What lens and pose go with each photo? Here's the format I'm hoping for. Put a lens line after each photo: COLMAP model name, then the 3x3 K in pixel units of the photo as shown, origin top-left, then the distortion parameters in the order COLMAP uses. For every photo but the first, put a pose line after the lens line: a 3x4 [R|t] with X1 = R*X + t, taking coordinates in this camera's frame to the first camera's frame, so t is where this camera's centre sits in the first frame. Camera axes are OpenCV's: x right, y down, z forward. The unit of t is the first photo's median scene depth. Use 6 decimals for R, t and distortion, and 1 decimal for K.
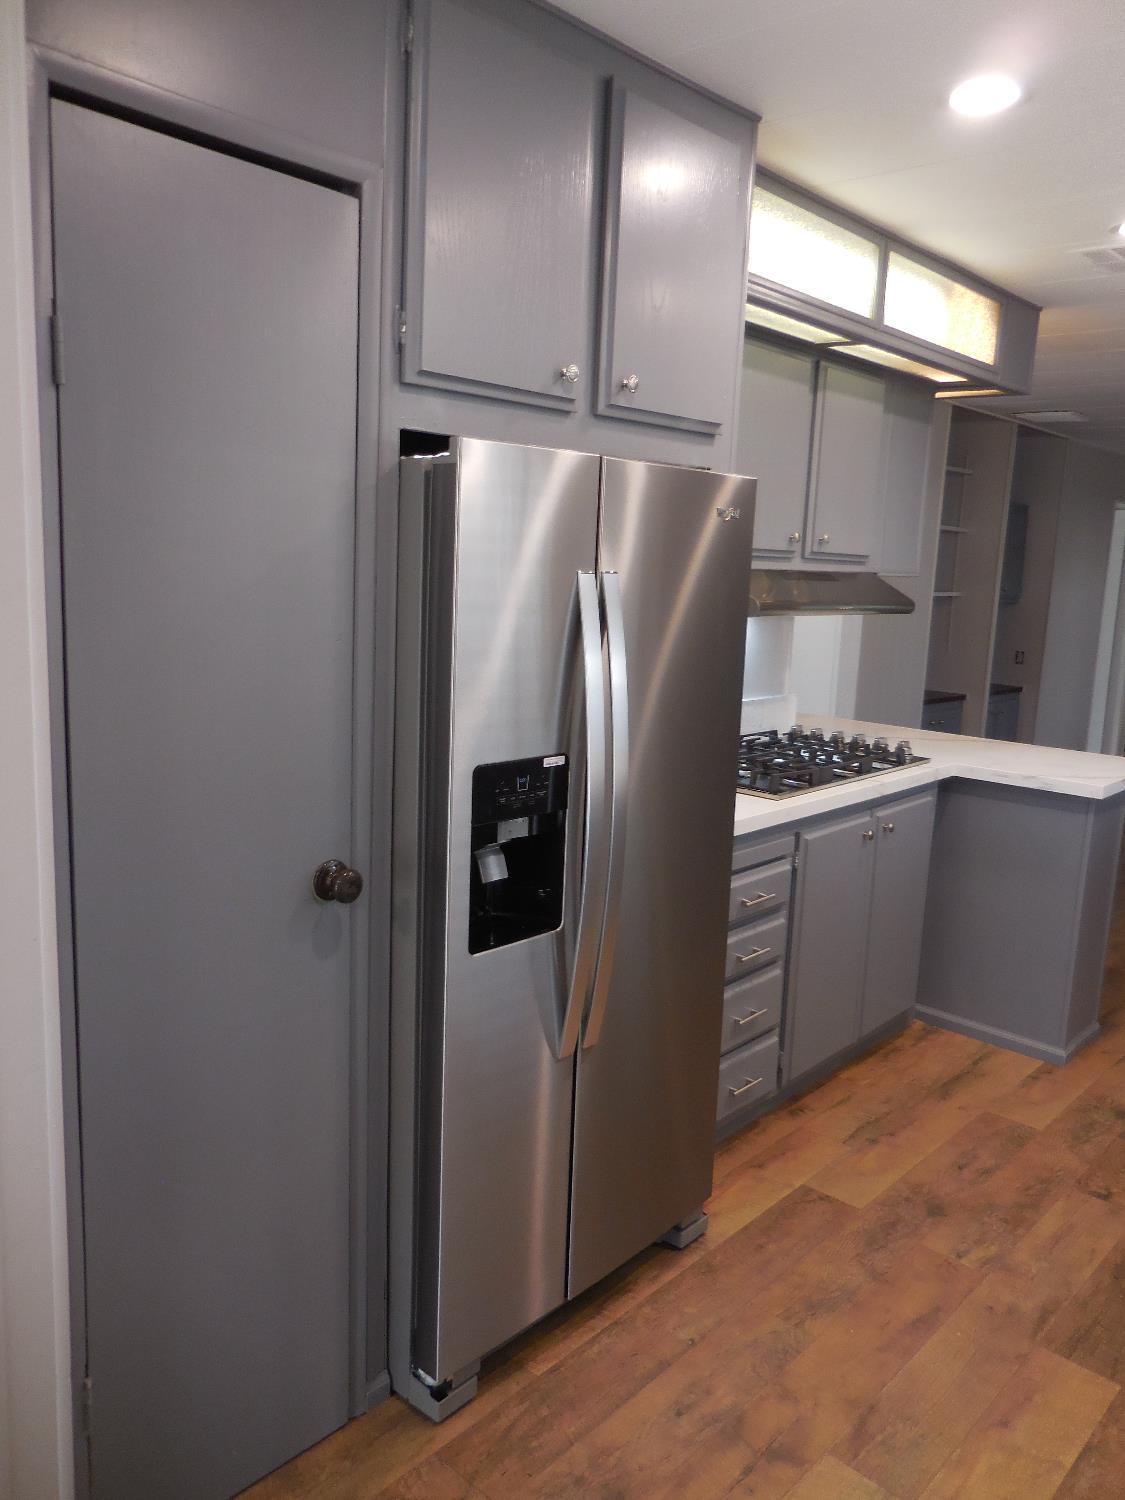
lens RADIAL K [[1137.4, 0, 561.3], [0, 1137.4, 753.9], [0, 0, 1]] dist [0.008313, 0.004863]
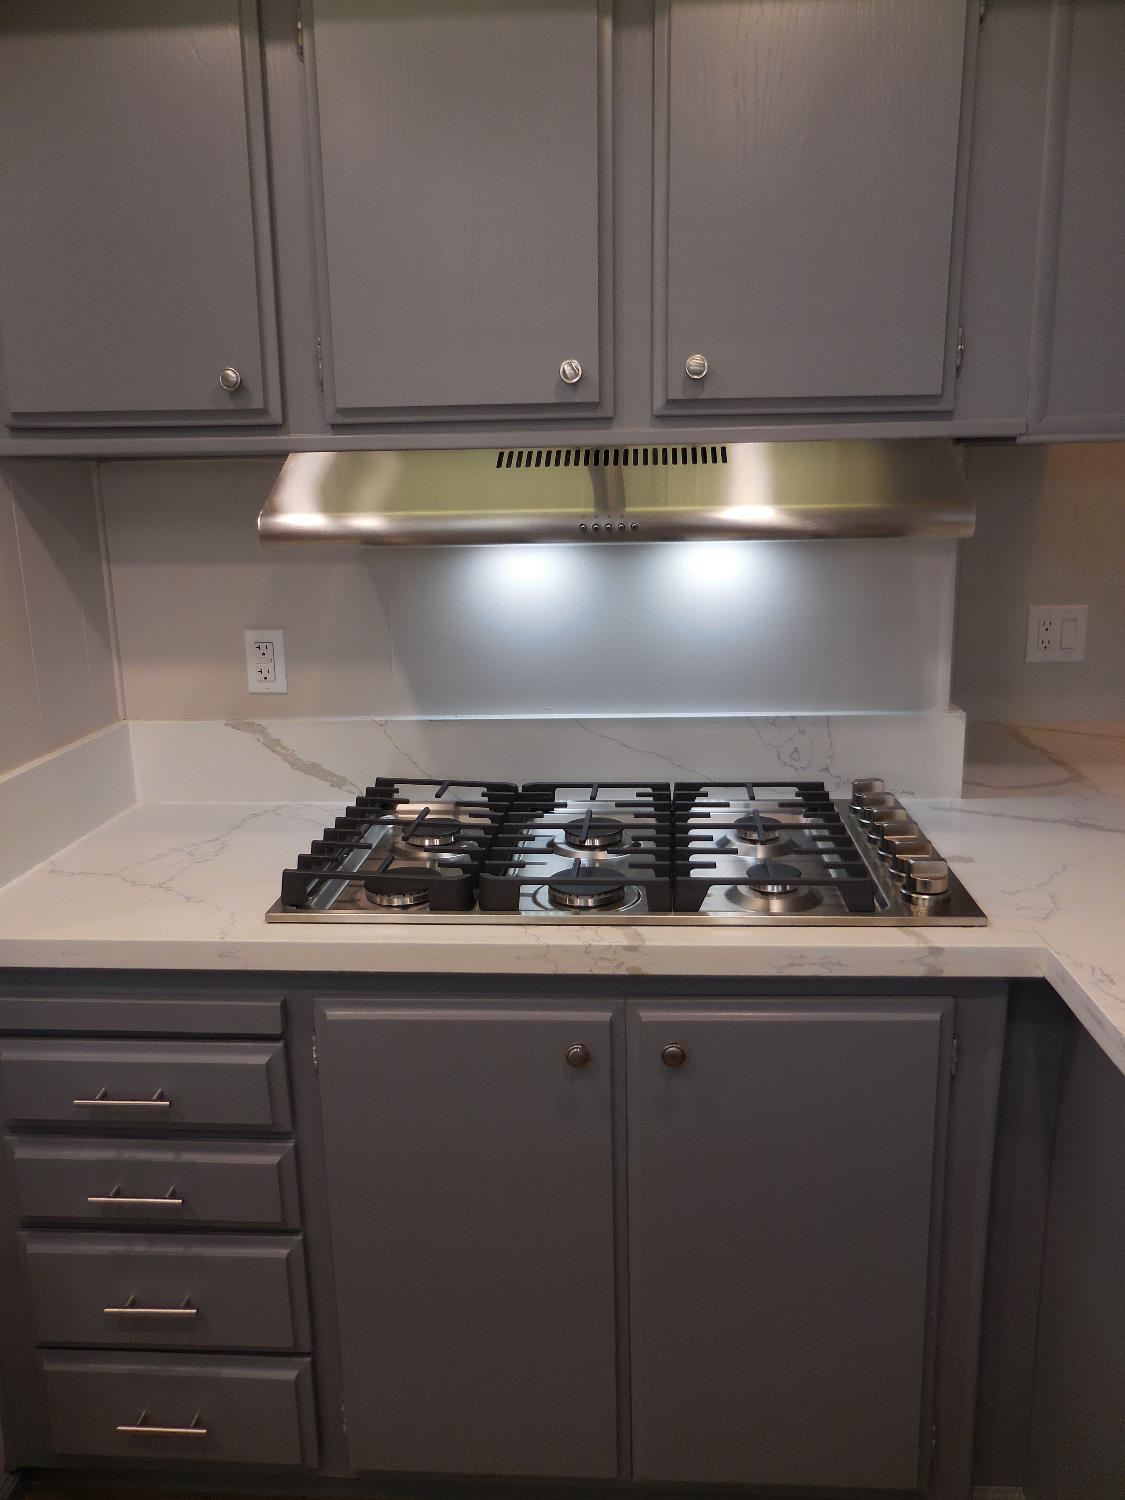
lens RADIAL K [[1137.4, 0, 554.9], [0, 1137.4, 749.8], [0, 0, 1]] dist [0.008313, 0.004863]
pose [[0.614204, 0.126608, -0.778925, 0.635057], [-0.089797, 0.991848, 0.090410, -0.088048], [0.784021, 0.014415, 0.620566, 0.780424]]
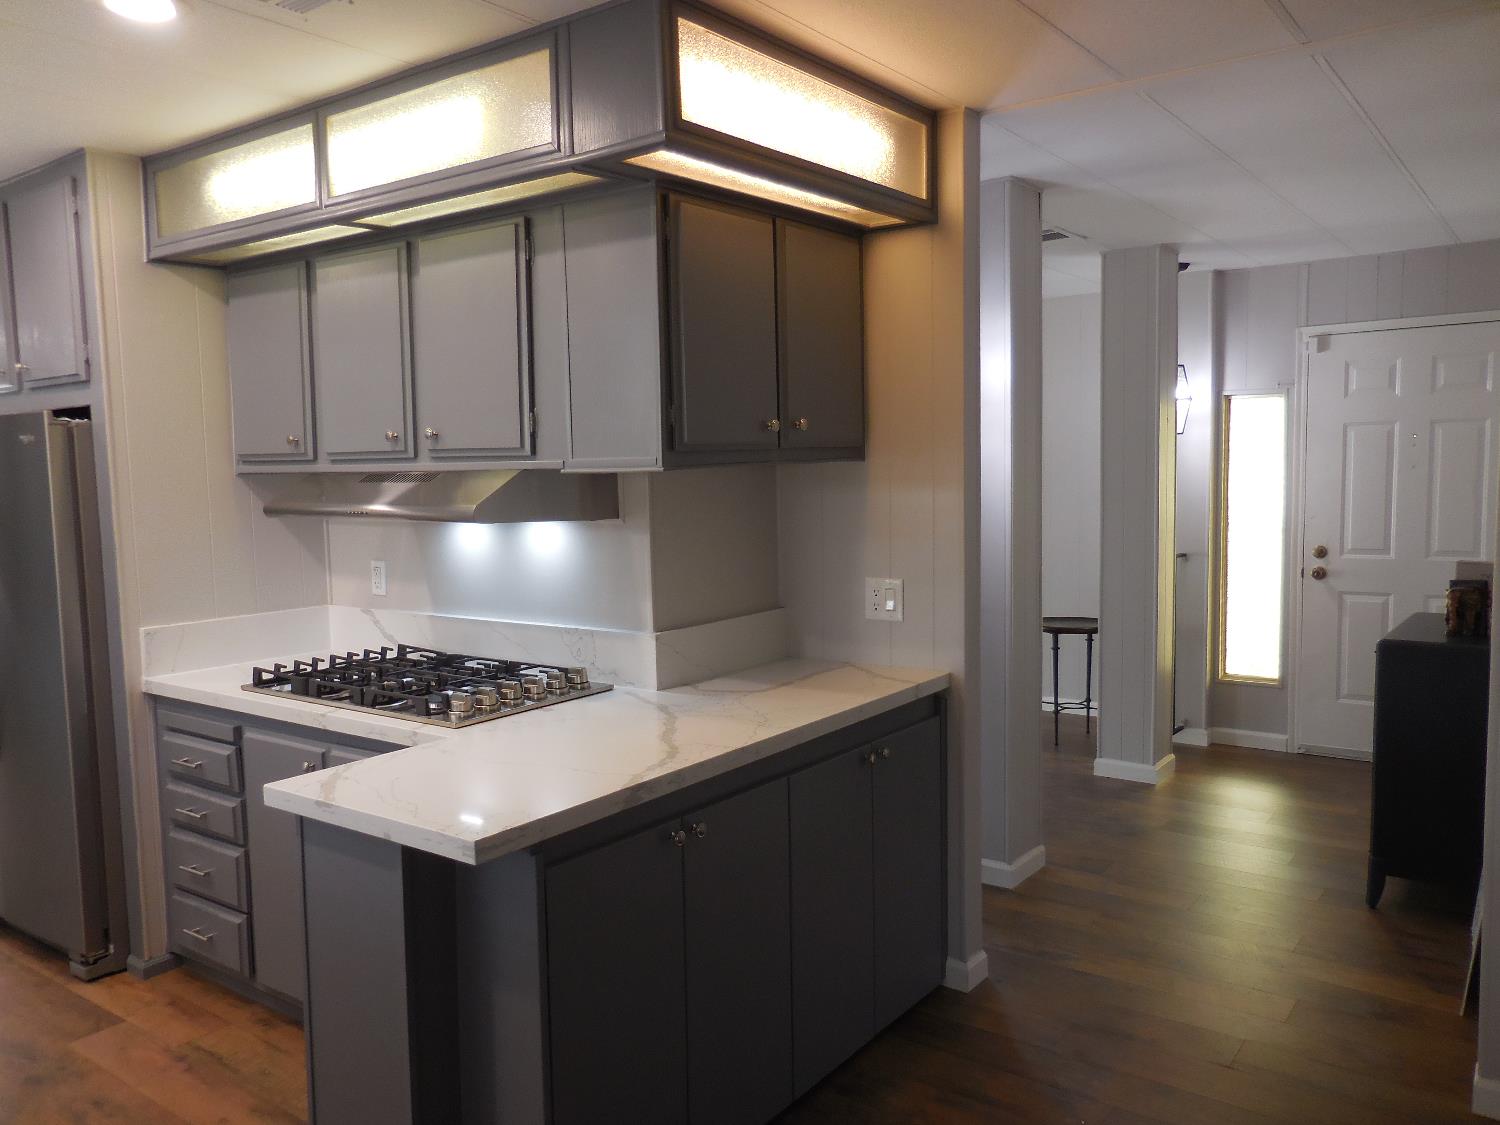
lens RADIAL K [[1137.4, 0, 752.5], [0, 1137.4, 570.5], [0, 0, 1]] dist [0.008313, 0.004863]
pose [[0.110176, 0.047221, -0.992790, 1.274912], [-0.151027, 0.988067, 0.030236, -0.170194], [0.982371, 0.146607, 0.115993, 1.312772]]
